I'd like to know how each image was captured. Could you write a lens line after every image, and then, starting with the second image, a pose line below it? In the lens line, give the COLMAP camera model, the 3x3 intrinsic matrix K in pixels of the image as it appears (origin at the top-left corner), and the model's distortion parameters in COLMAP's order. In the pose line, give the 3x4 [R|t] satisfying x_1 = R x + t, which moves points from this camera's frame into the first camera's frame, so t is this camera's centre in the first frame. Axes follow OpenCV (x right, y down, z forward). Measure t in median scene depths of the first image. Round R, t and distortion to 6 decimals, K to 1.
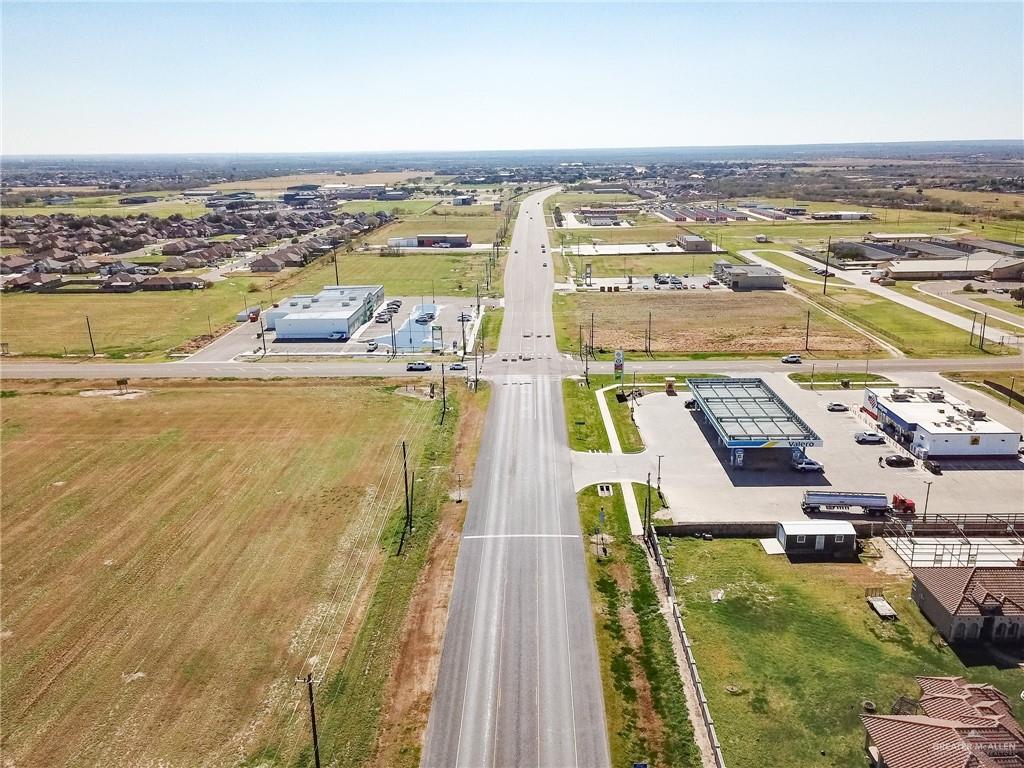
lens RADIAL K [[780.4, 0, 518.1], [0, 780.4, 387.9], [0, 0, 1]] dist [0.031035, -0.009207]
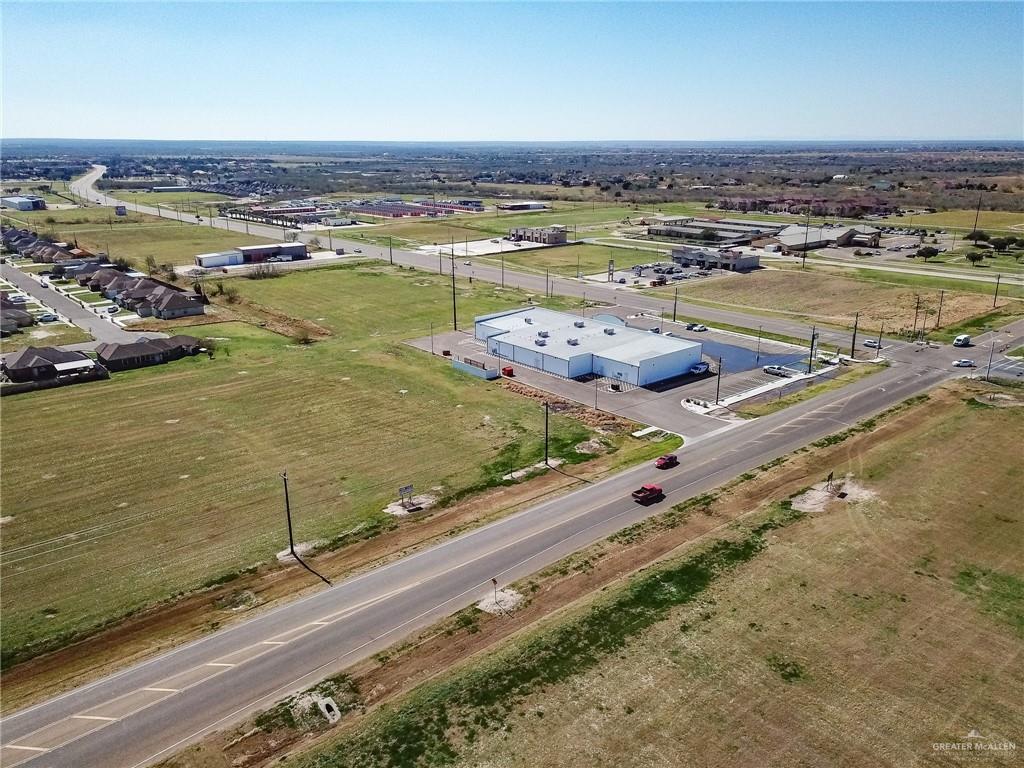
lens RADIAL K [[780.4, 0, 513.2], [0, 780.4, 382.9], [0, 0, 1]] dist [0.031035, -0.009207]
pose [[0.747967, -0.182199, 0.638238, -0.324336], [0.183622, 0.980858, 0.064816, -0.051037], [-0.637831, 0.068714, 0.767105, 0.194437]]
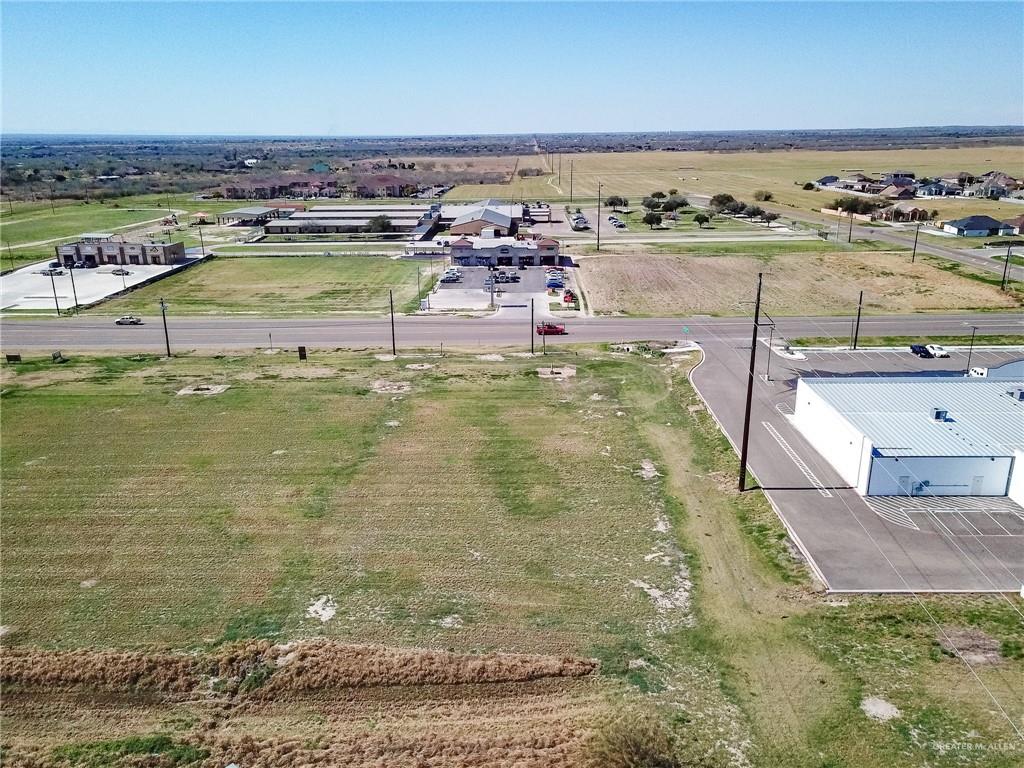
lens RADIAL K [[780.4, 0, 515.0], [0, 780.4, 385.7], [0, 0, 1]] dist [0.031035, -0.009207]
pose [[-0.008017, -0.292736, 0.956160, -0.233697], [0.299648, 0.911547, 0.281590, -0.122122], [-0.954016, 0.288769, 0.080410, 0.506229]]
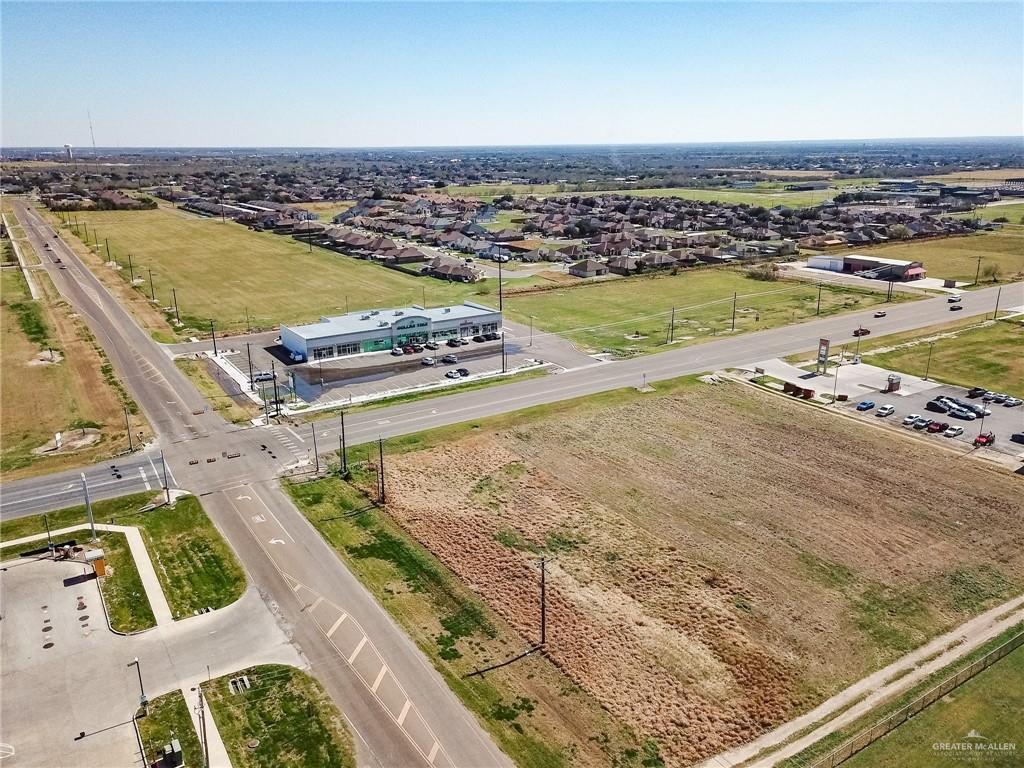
lens RADIAL K [[780.4, 0, 517.0], [0, 780.4, 384.5], [0, 0, 1]] dist [0.031035, -0.009207]
pose [[0.559249, 0.252769, -0.789524, 0.224017], [-0.239499, 0.961035, 0.138033, -0.080386], [0.793650, 0.111895, 0.597995, 0.252557]]
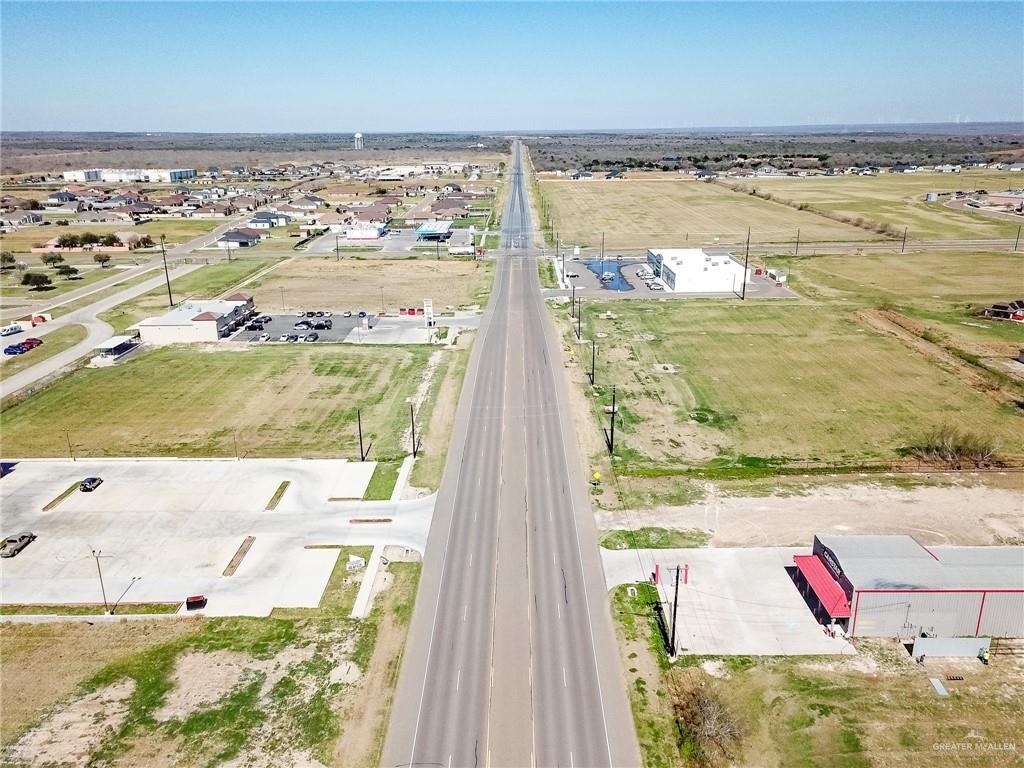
lens RADIAL K [[780.4, 0, 520.4], [0, 780.4, 386.6], [0, 0, 1]] dist [0.031035, -0.009207]
pose [[-0.999538, 0.028433, -0.010715, 0.009994], [0.017048, 0.816687, 0.576830, -0.256035], [0.025152, 0.576381, -0.816794, 0.840259]]
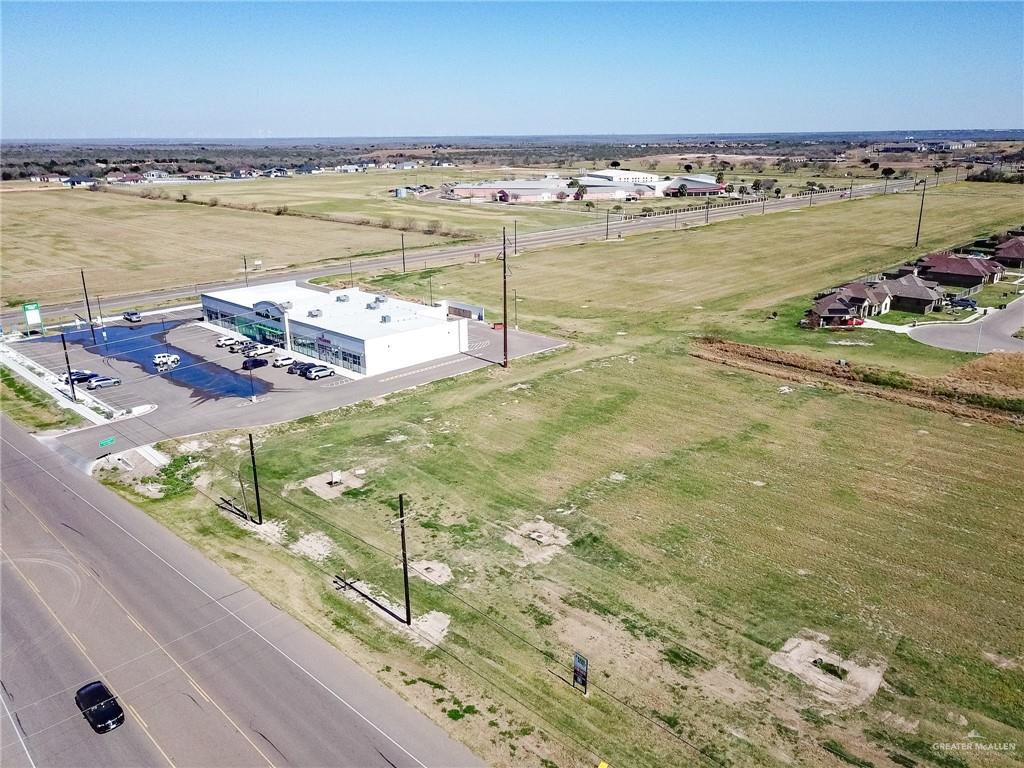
lens RADIAL K [[780.4, 0, 518.8], [0, 780.4, 380.2], [0, 0, 1]] dist [0.031035, -0.009207]
pose [[-0.688254, 0.236749, -0.685752, 0.033036], [-0.191973, 0.852123, 0.486861, -0.157517], [0.699609, 0.466730, -0.541027, 0.604435]]
